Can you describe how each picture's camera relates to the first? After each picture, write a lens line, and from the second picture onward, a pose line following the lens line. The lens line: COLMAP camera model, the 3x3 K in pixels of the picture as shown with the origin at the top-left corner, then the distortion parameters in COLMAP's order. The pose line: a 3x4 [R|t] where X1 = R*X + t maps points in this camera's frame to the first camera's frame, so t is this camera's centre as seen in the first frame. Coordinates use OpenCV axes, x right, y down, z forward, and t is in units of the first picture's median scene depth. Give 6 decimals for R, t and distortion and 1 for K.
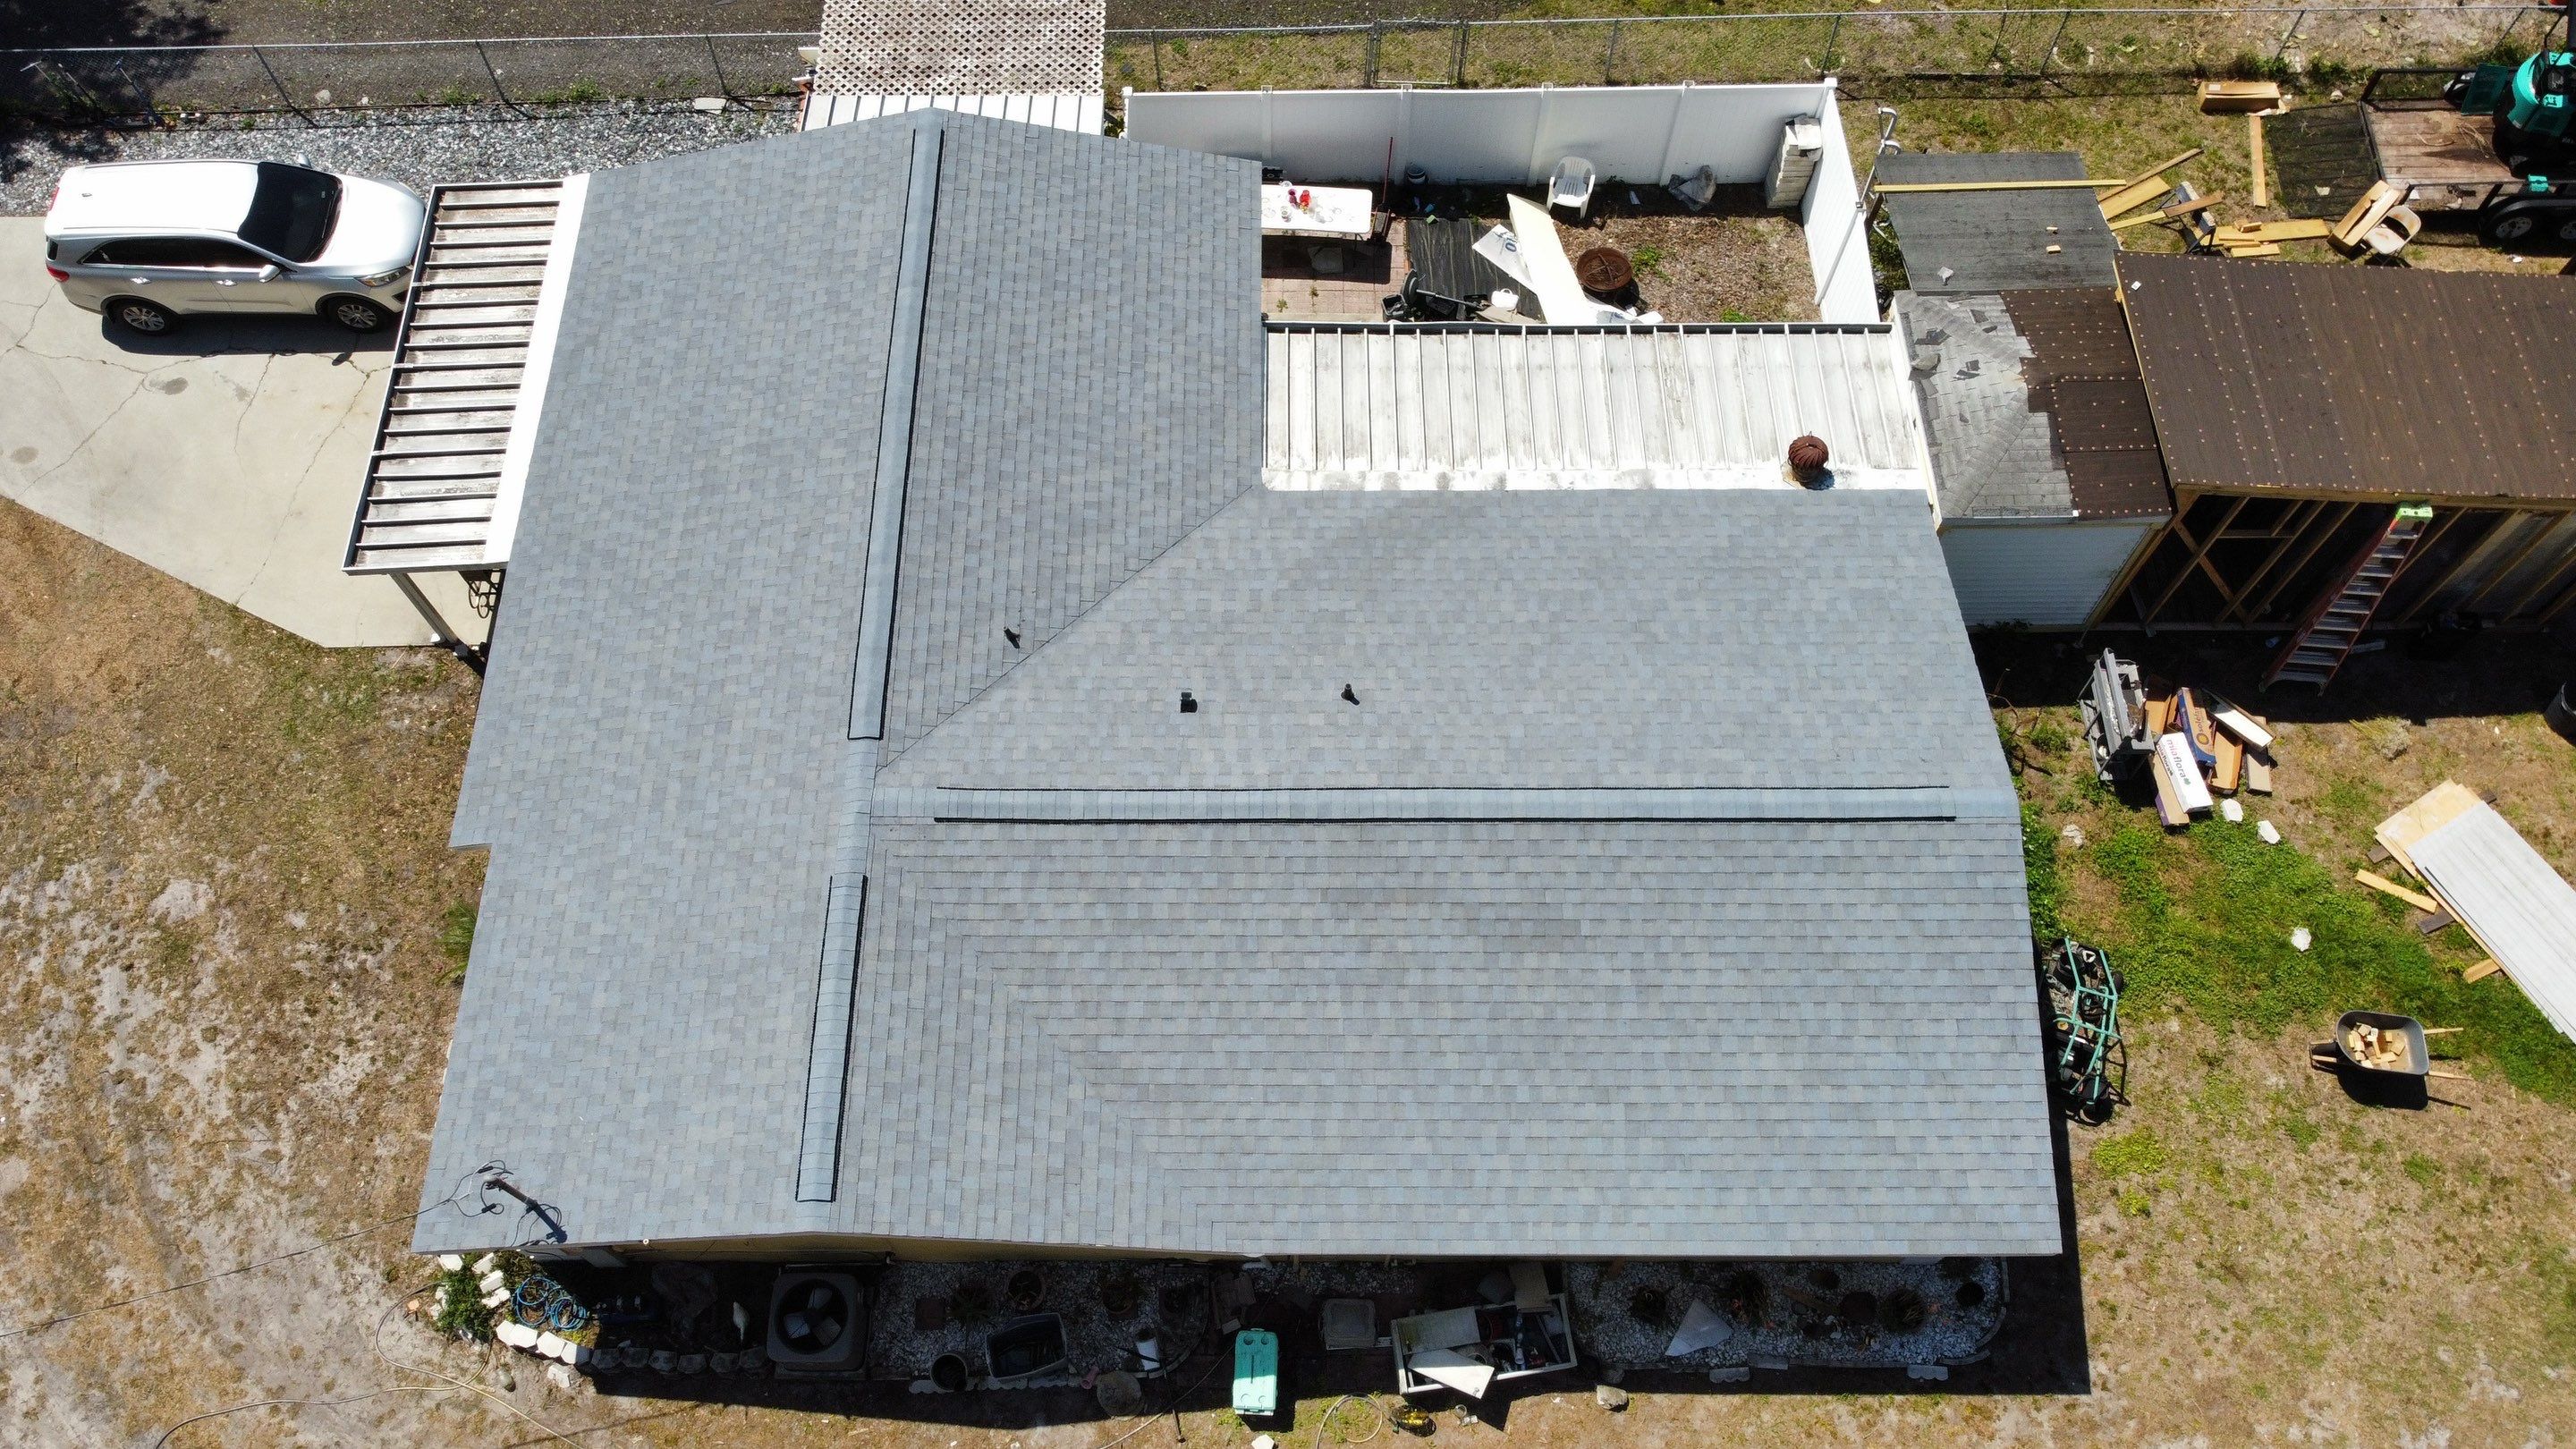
lens RADIAL K [[1924.2, 0, 1261.1], [0, 1924.2, 707.2], [0, 0, 1]] dist [0.005219, 0.002765]
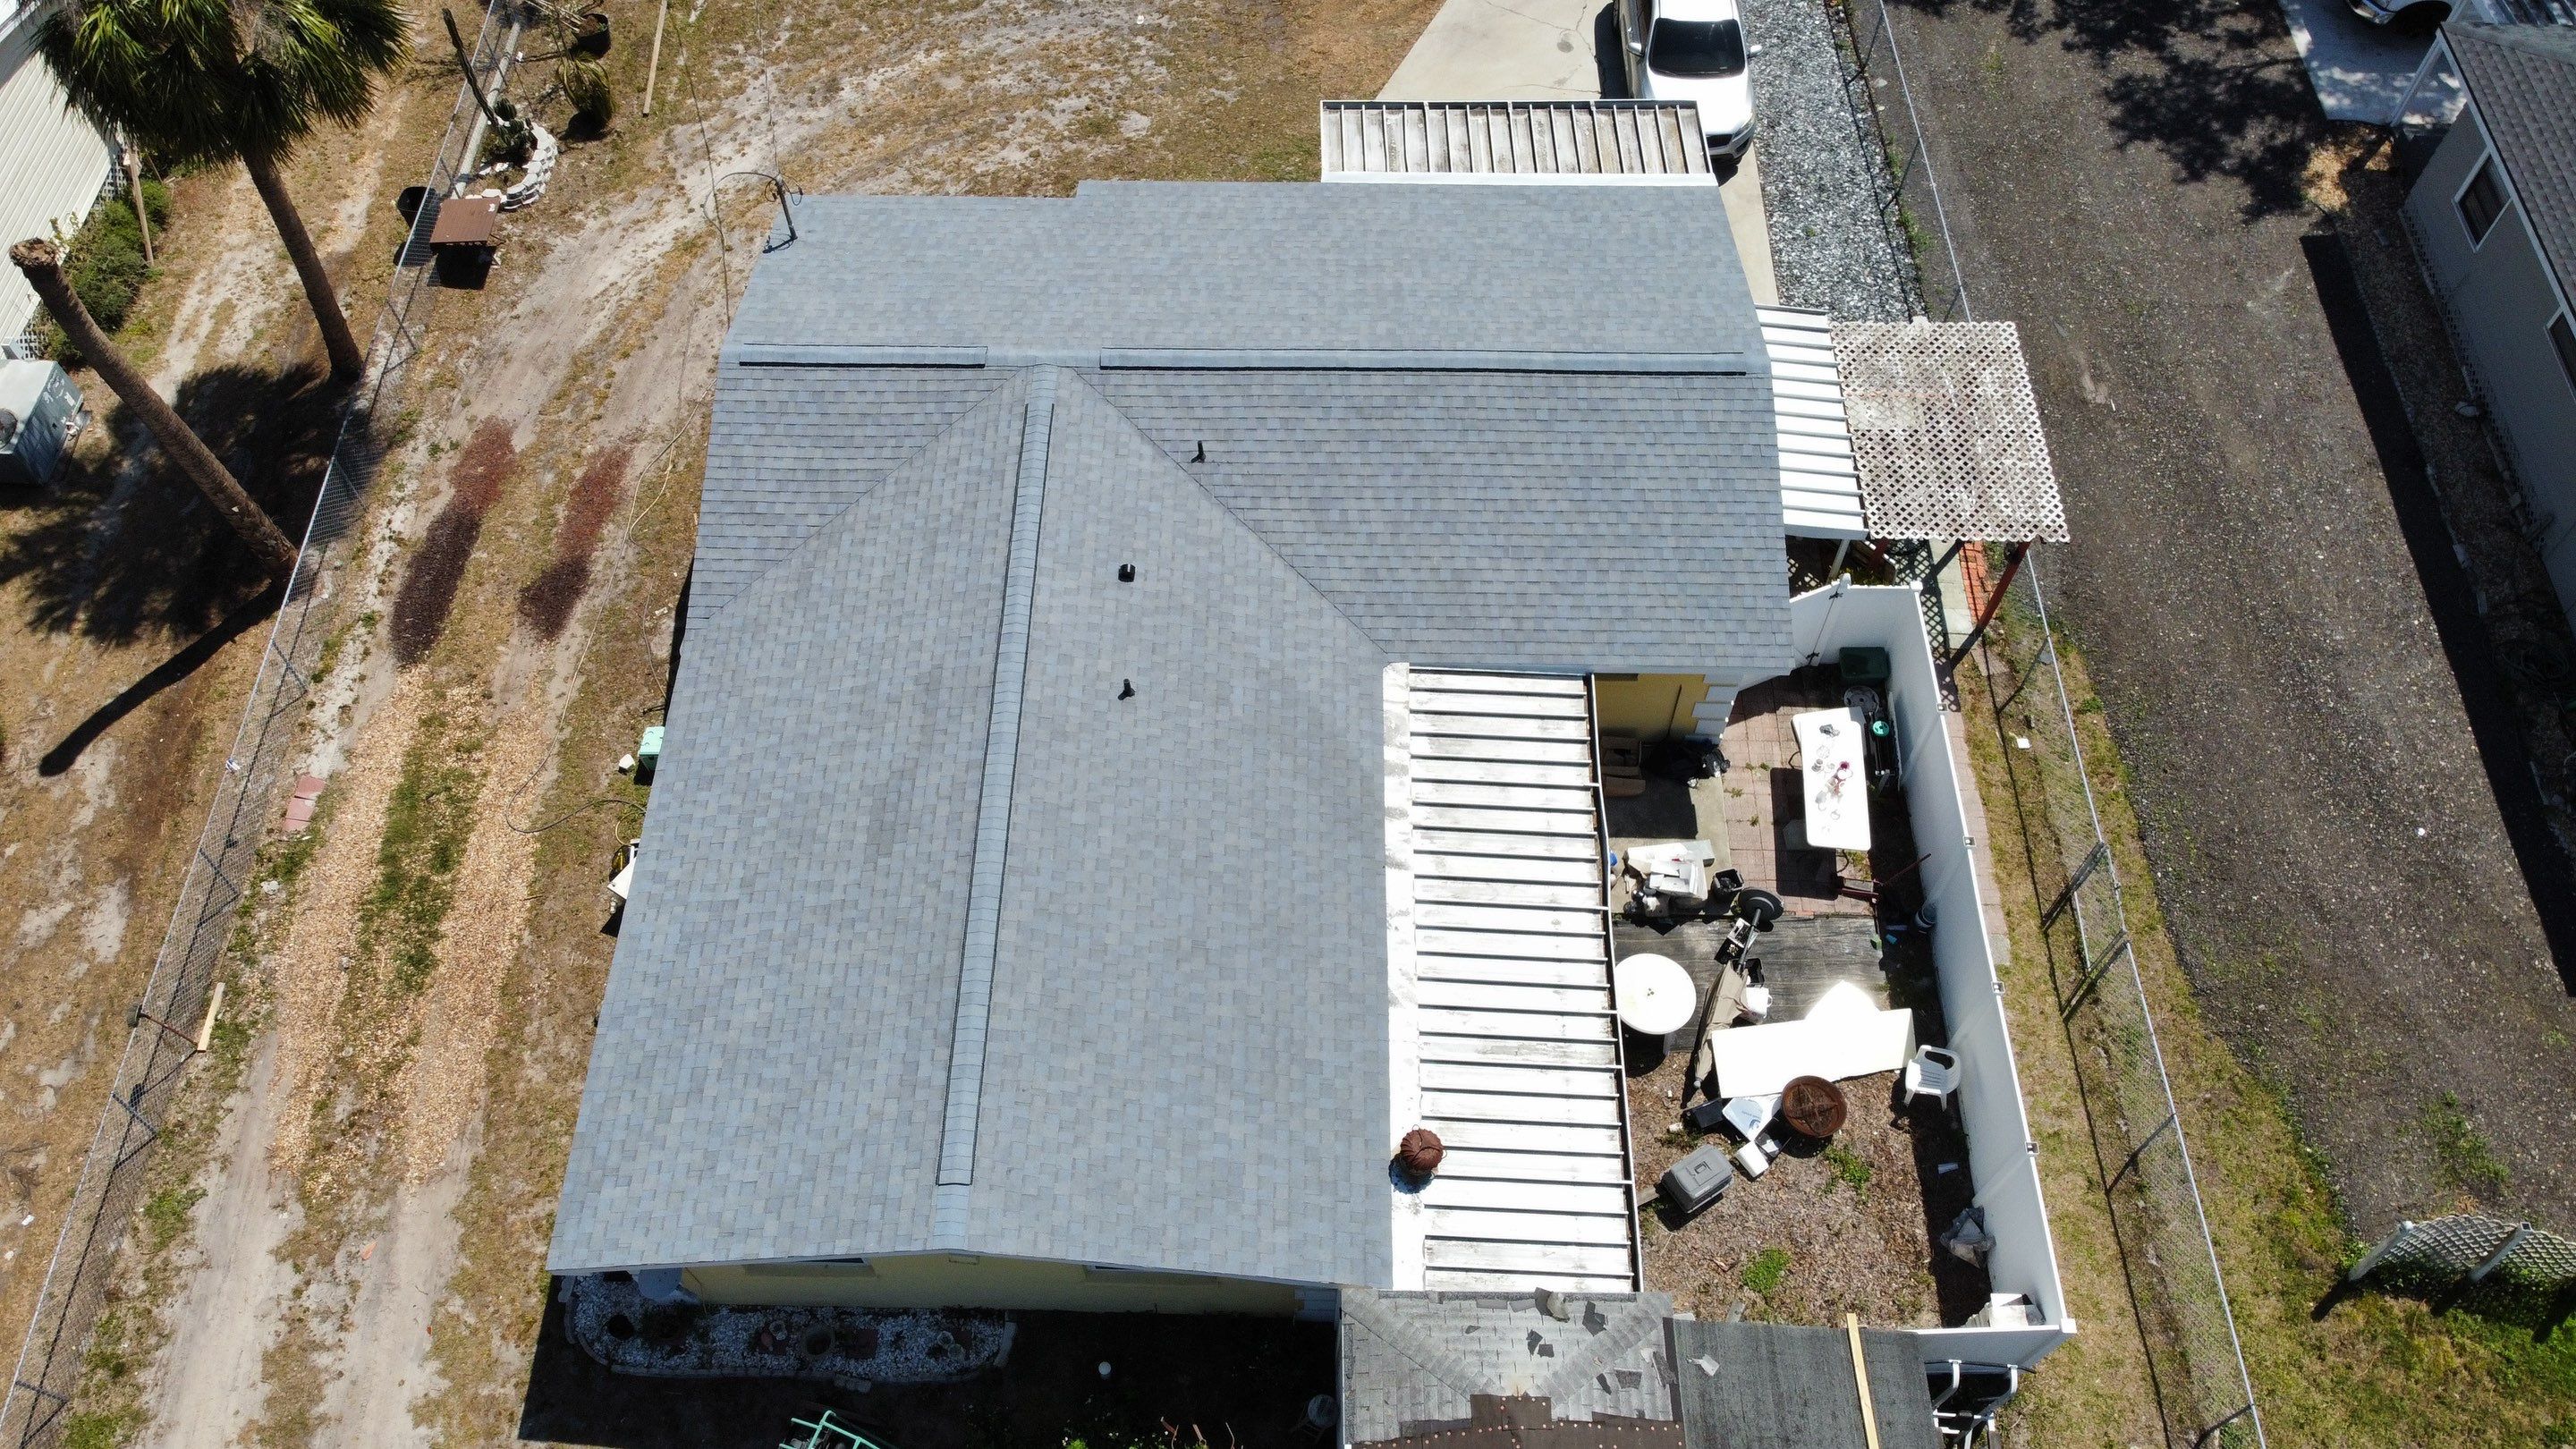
lens RADIAL K [[1926.9, 0, 1258.7], [0, 1926.9, 714.9], [0, 0, 1]] dist [0.004565, 0.003926]
pose [[-0.021463, 0.846043, -0.532683, 0.591044], [-0.886373, 0.230362, 0.401591, -0.470766], [0.462473, 0.480775, 0.744966, 0.194311]]
